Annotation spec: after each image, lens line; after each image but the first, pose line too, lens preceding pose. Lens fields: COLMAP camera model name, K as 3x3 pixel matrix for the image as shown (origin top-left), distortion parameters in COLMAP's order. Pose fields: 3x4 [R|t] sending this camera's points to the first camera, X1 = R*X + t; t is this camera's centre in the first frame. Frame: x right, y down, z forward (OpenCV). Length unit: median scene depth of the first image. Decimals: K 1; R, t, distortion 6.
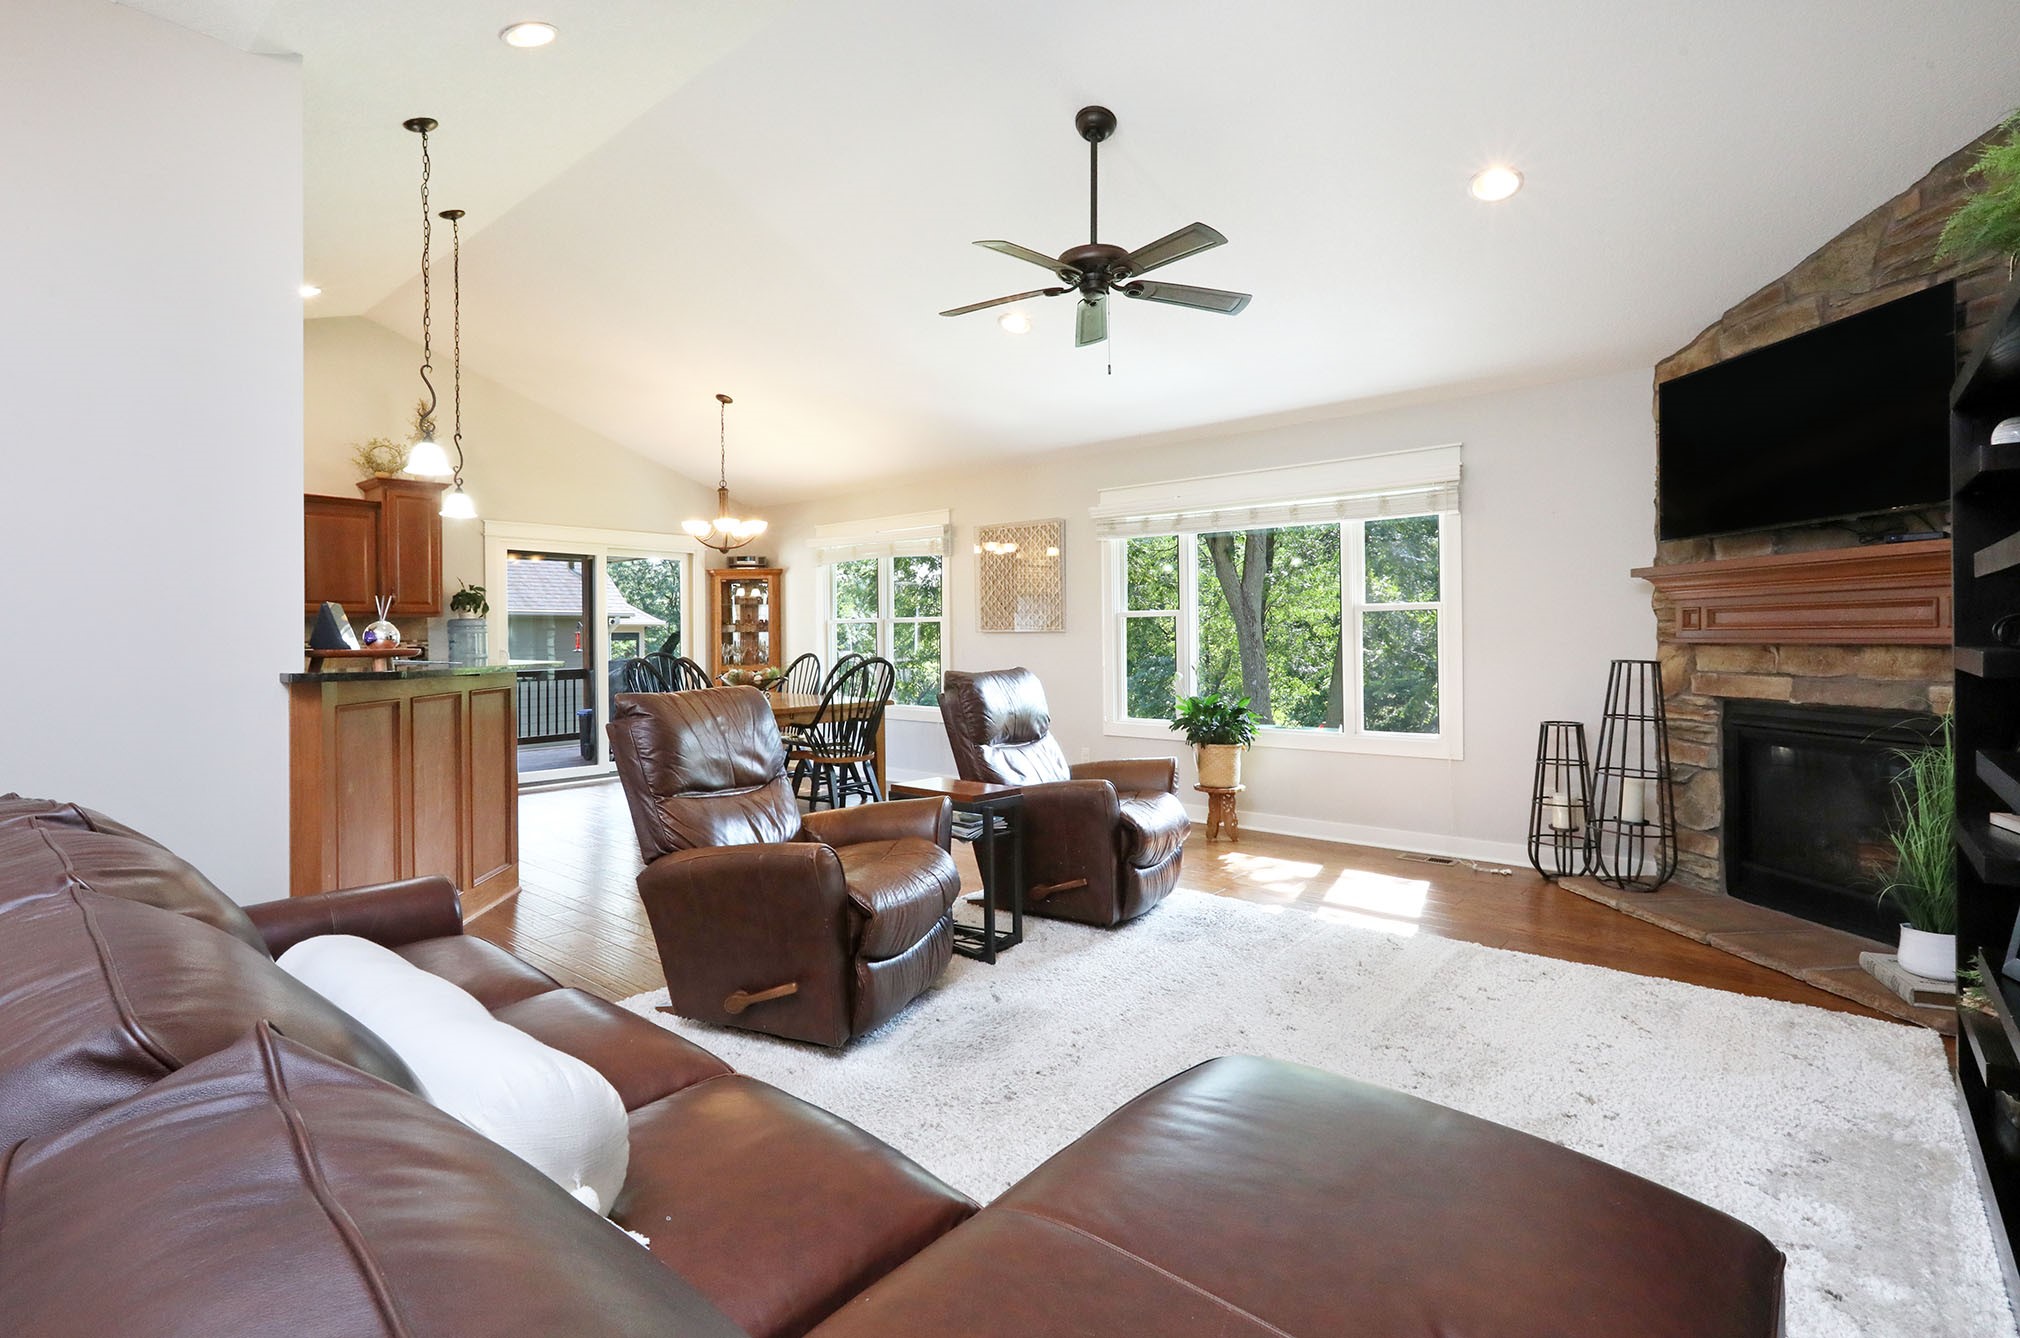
lens RADIAL K [[964.6, 0, 1006.8], [0, 964.6, 644.4], [0, 0, 1]] dist [0.000289, 0.000037]
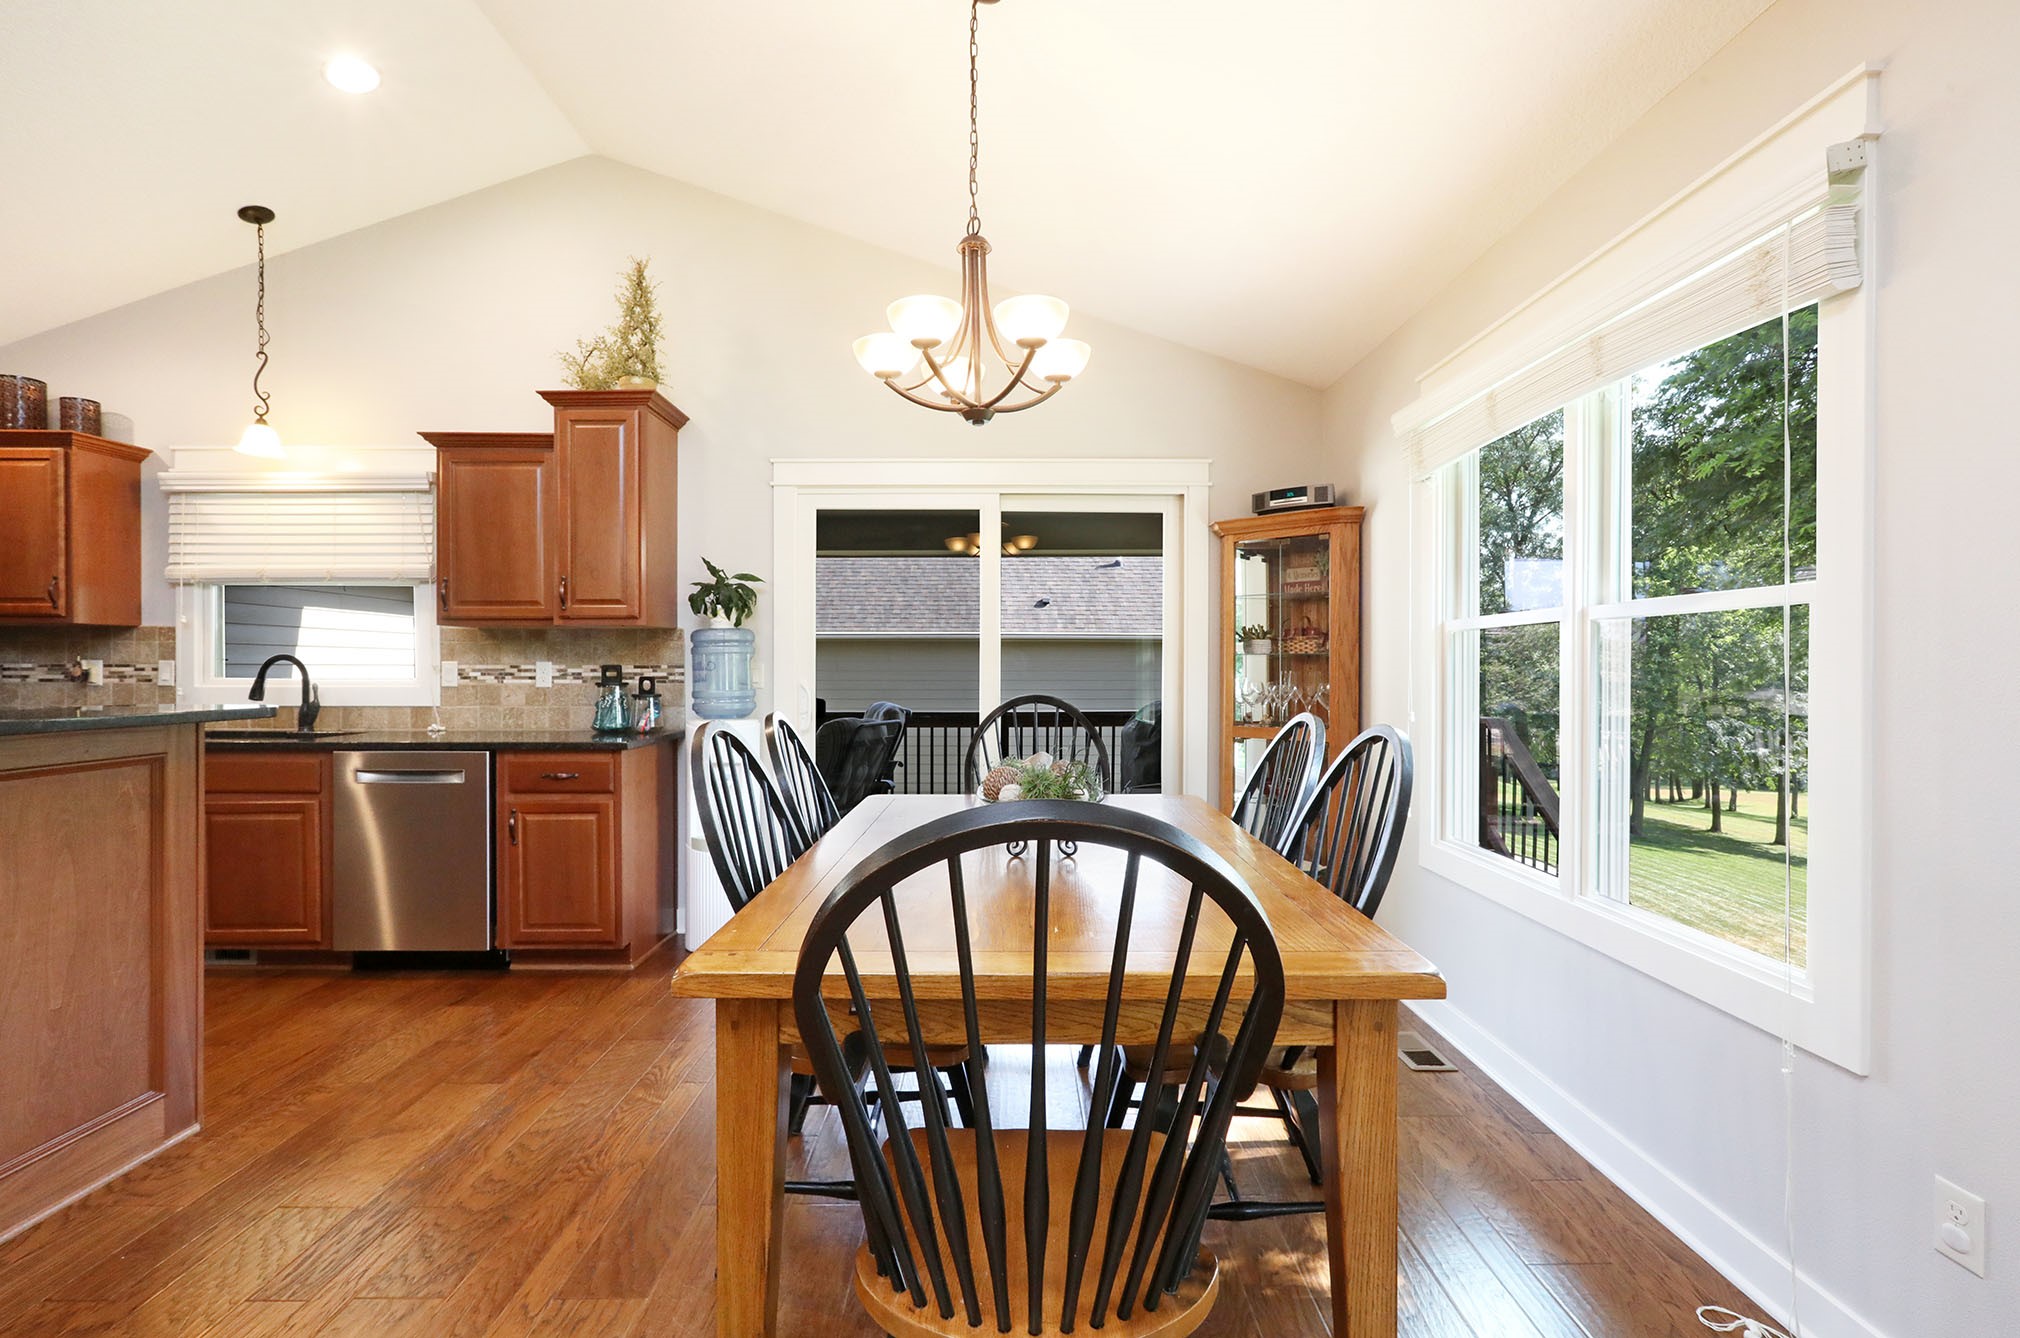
lens RADIAL K [[918.7, 0, 1005.4], [0, 918.7, 674.1], [0, 0, 1]] dist [-0.002342, 0.000067]
pose [[0.652869, 0.012111, -0.757374, -0.024231], [-0.010132, 0.999922, 0.007255, -0.004224], [0.757403, 0.002938, 0.652941, 0.610746]]
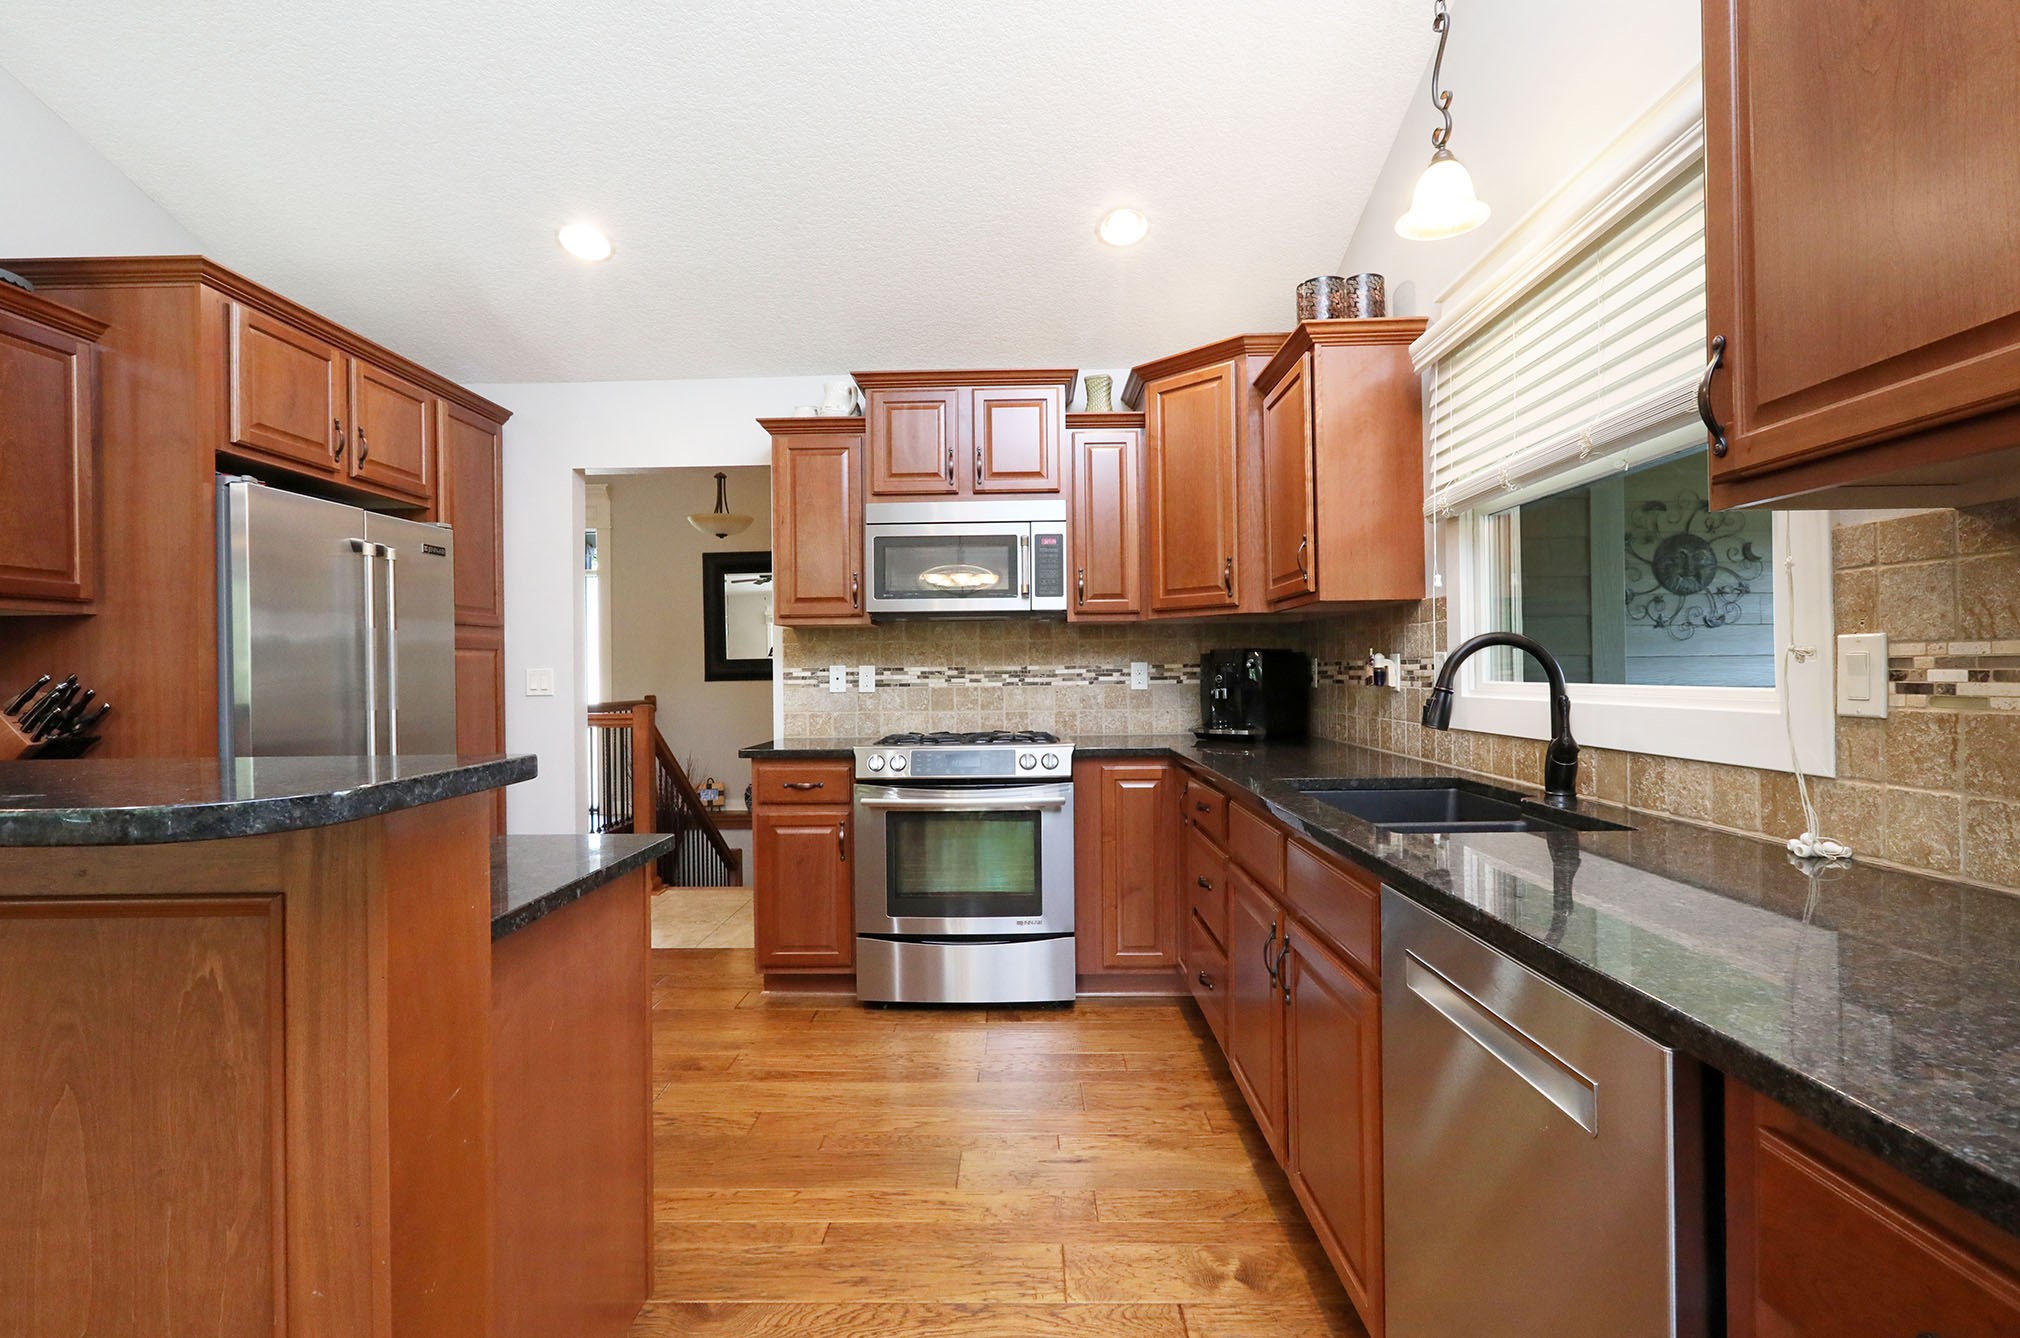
lens RADIAL K [[931.7, 0, 1010.0], [0, 931.7, 669.0], [0, 0, 1]] dist [0.000126, 0.000538]
pose [[-0.769741, 0.014107, -0.638201, -0.361815], [0.013852, 0.999890, 0.005395, -0.001607], [0.638206, -0.004687, -0.769851, 0.725655]]
